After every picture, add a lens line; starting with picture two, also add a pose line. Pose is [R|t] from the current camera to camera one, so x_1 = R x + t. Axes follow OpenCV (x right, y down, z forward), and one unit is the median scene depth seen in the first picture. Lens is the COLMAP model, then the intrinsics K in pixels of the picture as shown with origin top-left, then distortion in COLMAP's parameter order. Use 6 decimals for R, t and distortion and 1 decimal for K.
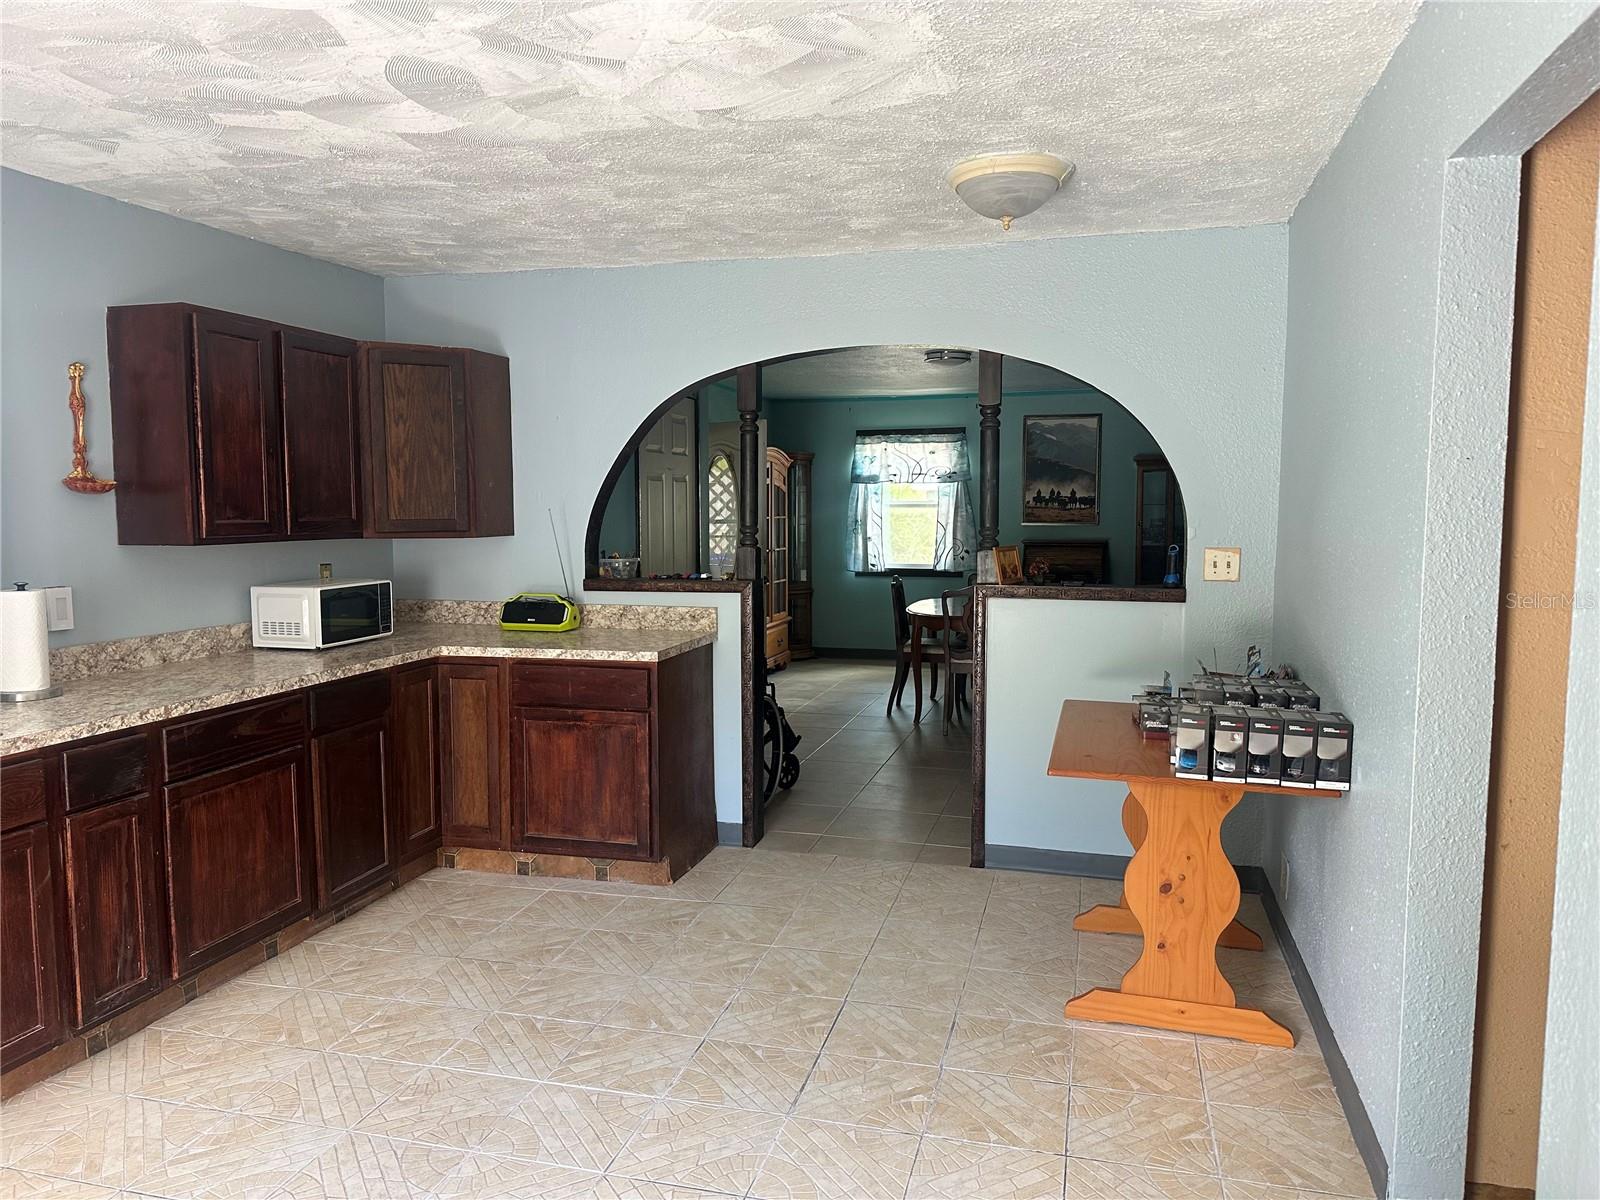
lens RADIAL K [[1120.0, 0, 797.7], [0, 1120.0, 602.3], [0, 0, 1]] dist [0.065551, -0.083726]
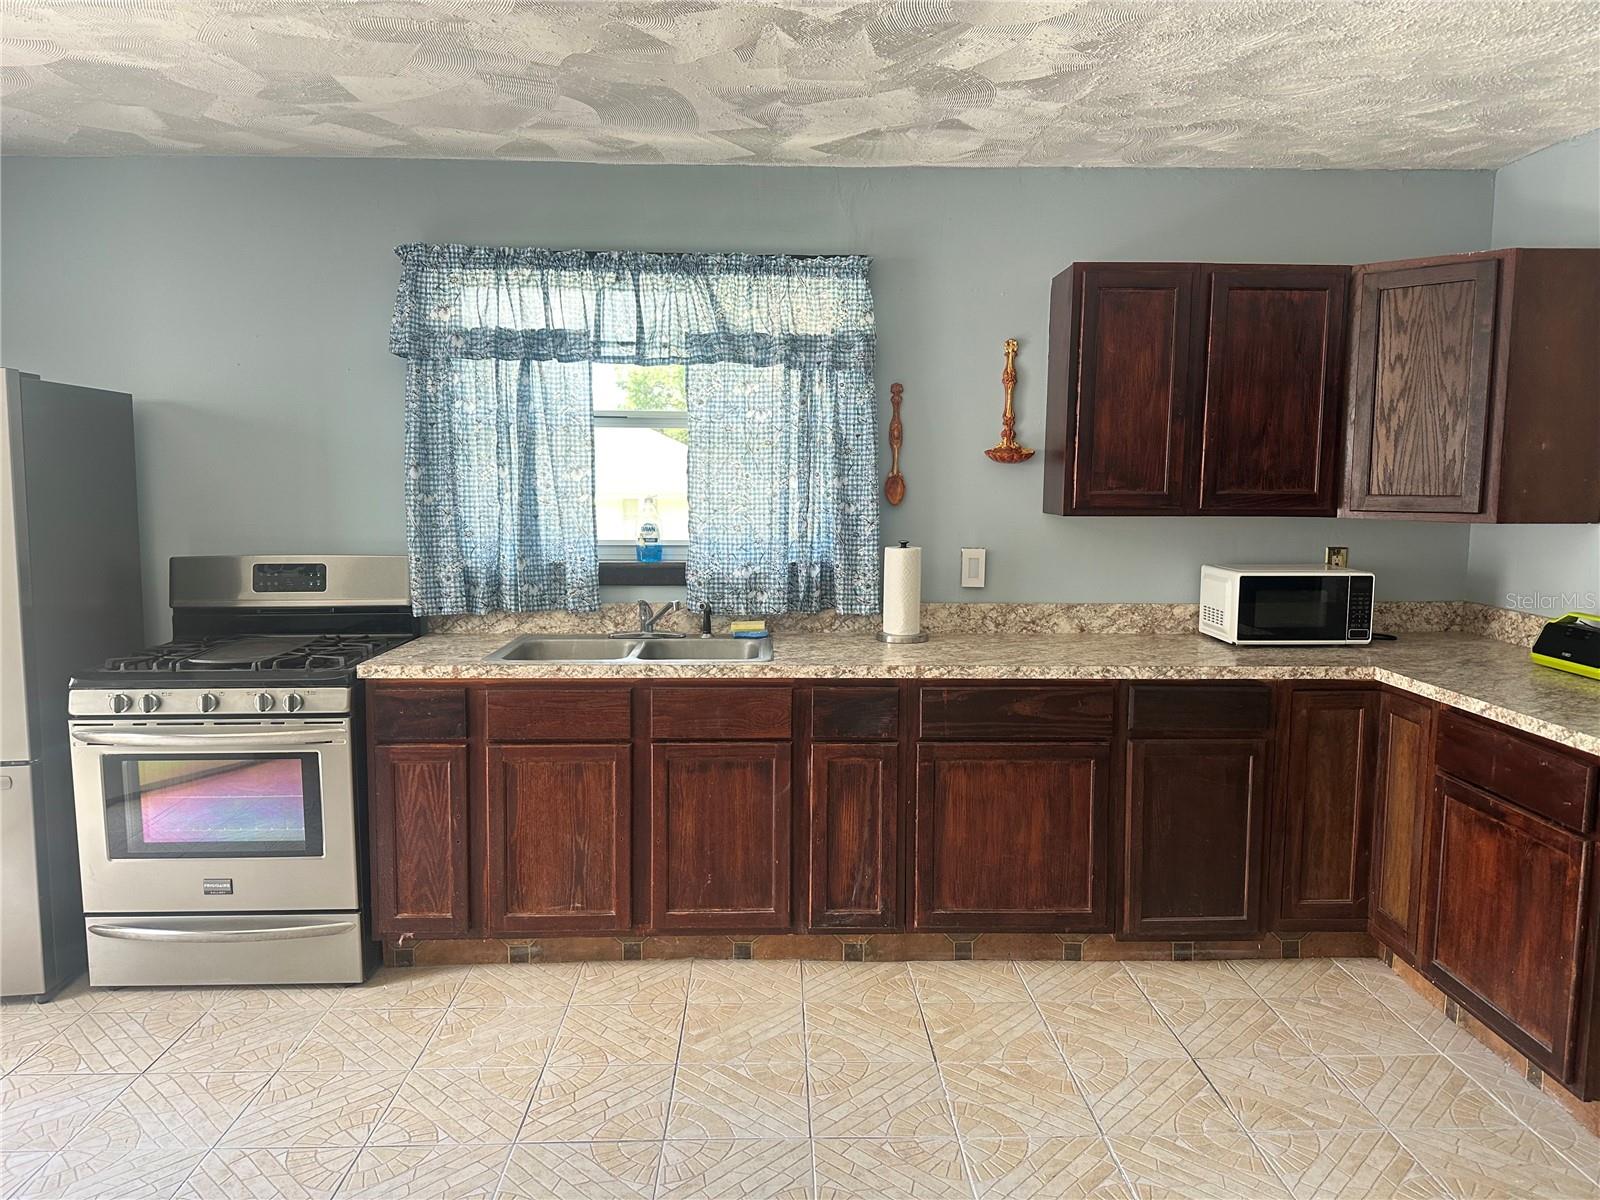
lens RADIAL K [[1120.0, 0, 804.2], [0, 1120.0, 594.3], [0, 0, 1]] dist [0.065551, -0.083726]
pose [[0.290345, 0.108053, -0.950802, 0.317705], [-0.091648, 0.992177, 0.084769, -0.042824], [0.952523, 0.062527, 0.297976, 0.483770]]
